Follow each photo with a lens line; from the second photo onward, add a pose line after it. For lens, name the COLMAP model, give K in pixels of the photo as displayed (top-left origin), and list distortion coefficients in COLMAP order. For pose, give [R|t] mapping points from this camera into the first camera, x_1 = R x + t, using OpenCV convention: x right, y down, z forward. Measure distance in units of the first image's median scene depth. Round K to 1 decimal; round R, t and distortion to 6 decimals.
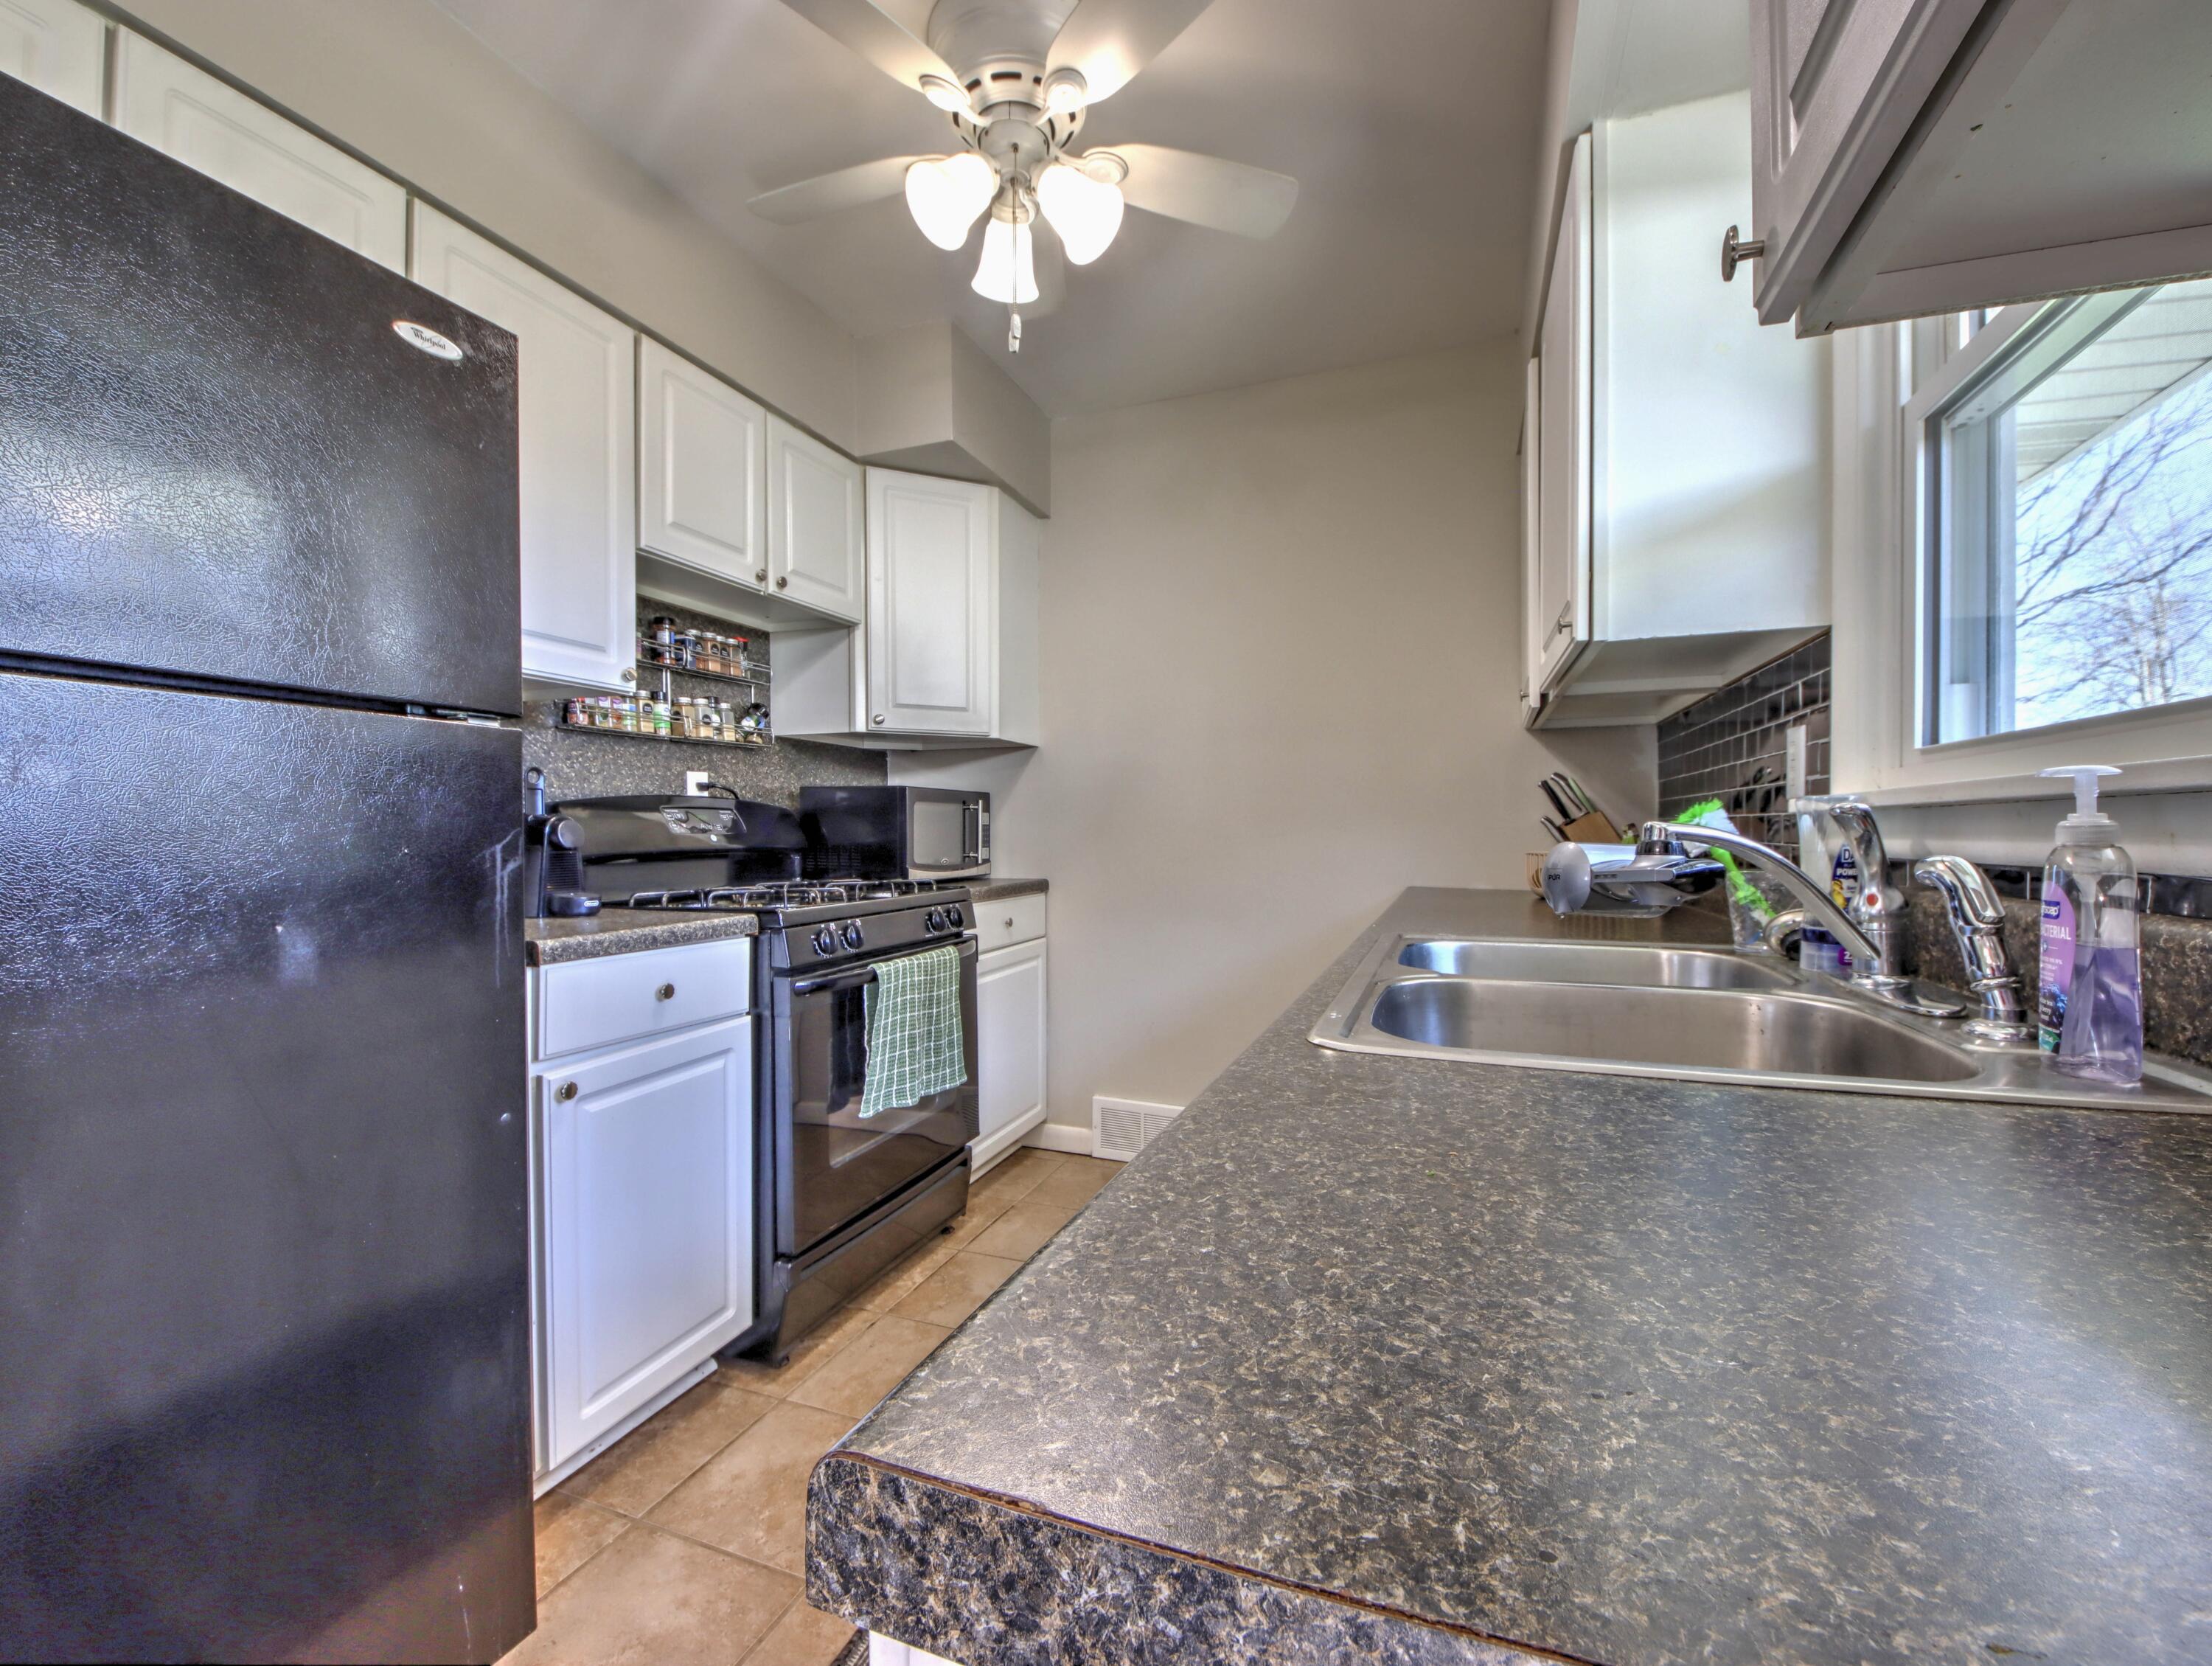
lens RADIAL K [[921.7, 0, 1113.1], [0, 921.7, 838.2], [0, 0, 1]] dist [0.037062, -0.030457]
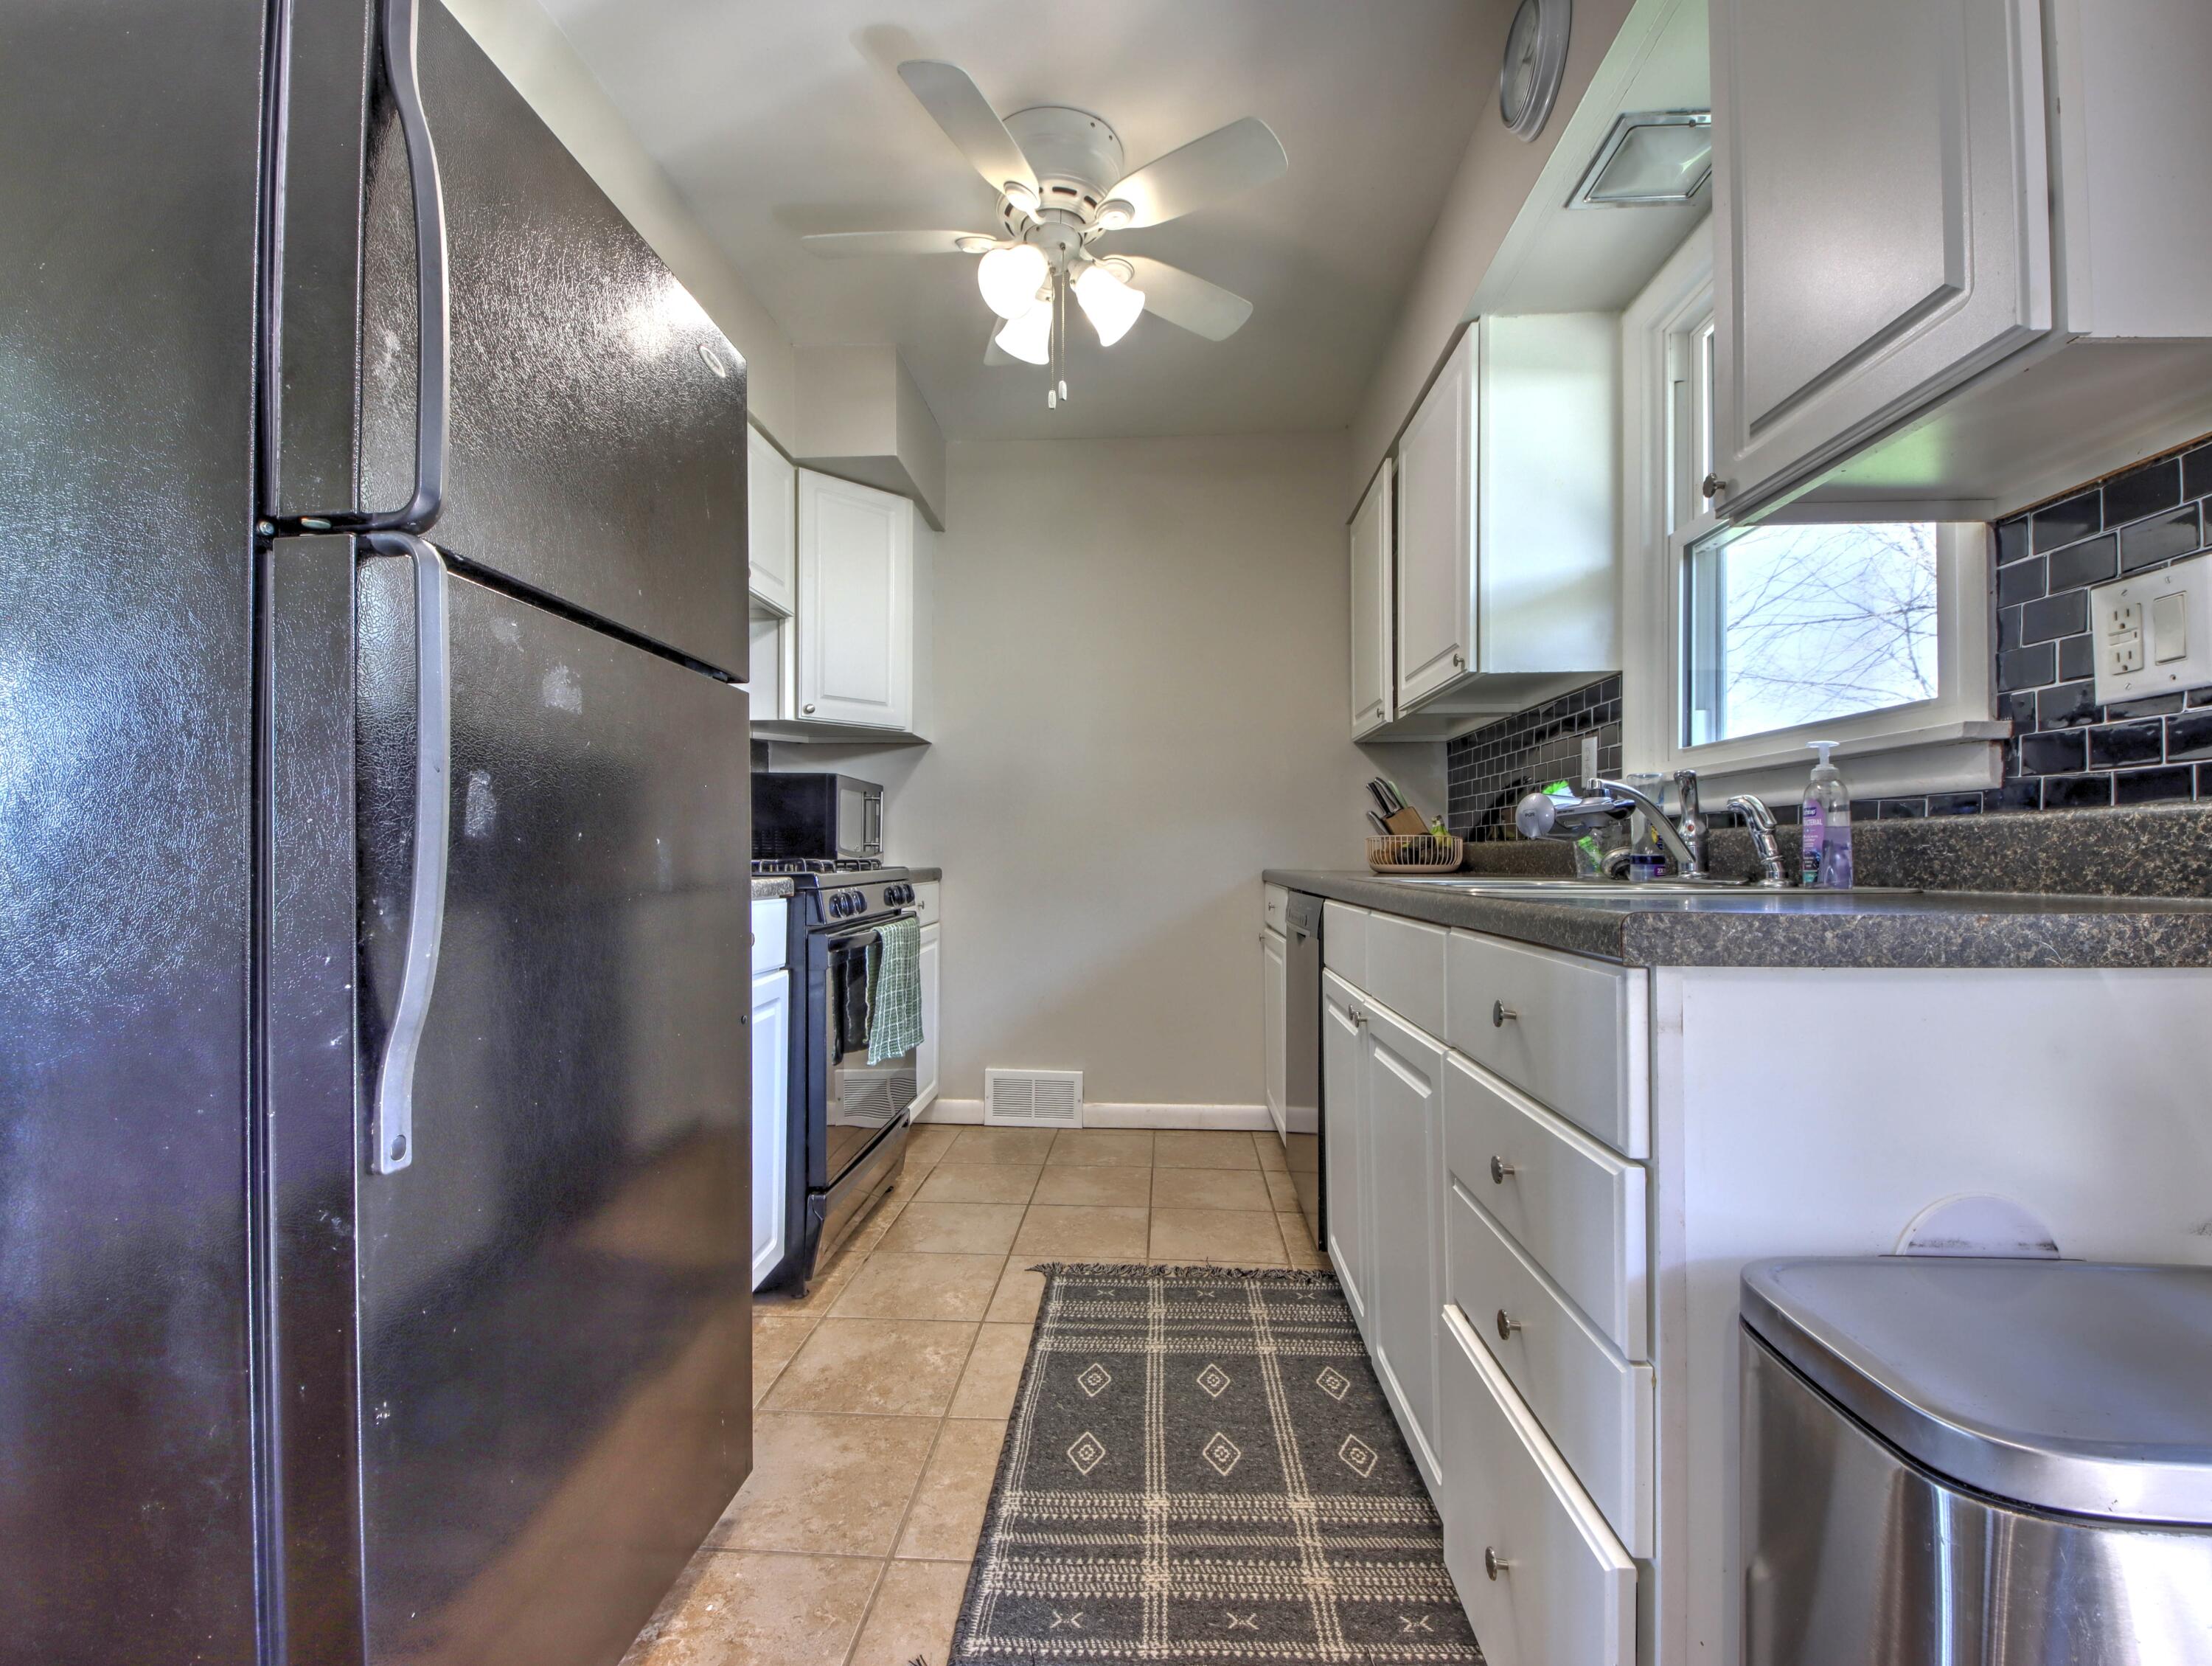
lens RADIAL K [[968.2, 0, 1094.4], [0, 968.2, 842.2], [0, 0, 1]] dist [0.024126, -0.016765]
pose [[0.955786, 0.008102, 0.293952, -0.365720], [-0.001266, 0.999724, -0.023438, 0.064519], [-0.294061, 0.022030, 0.955533, -0.189505]]
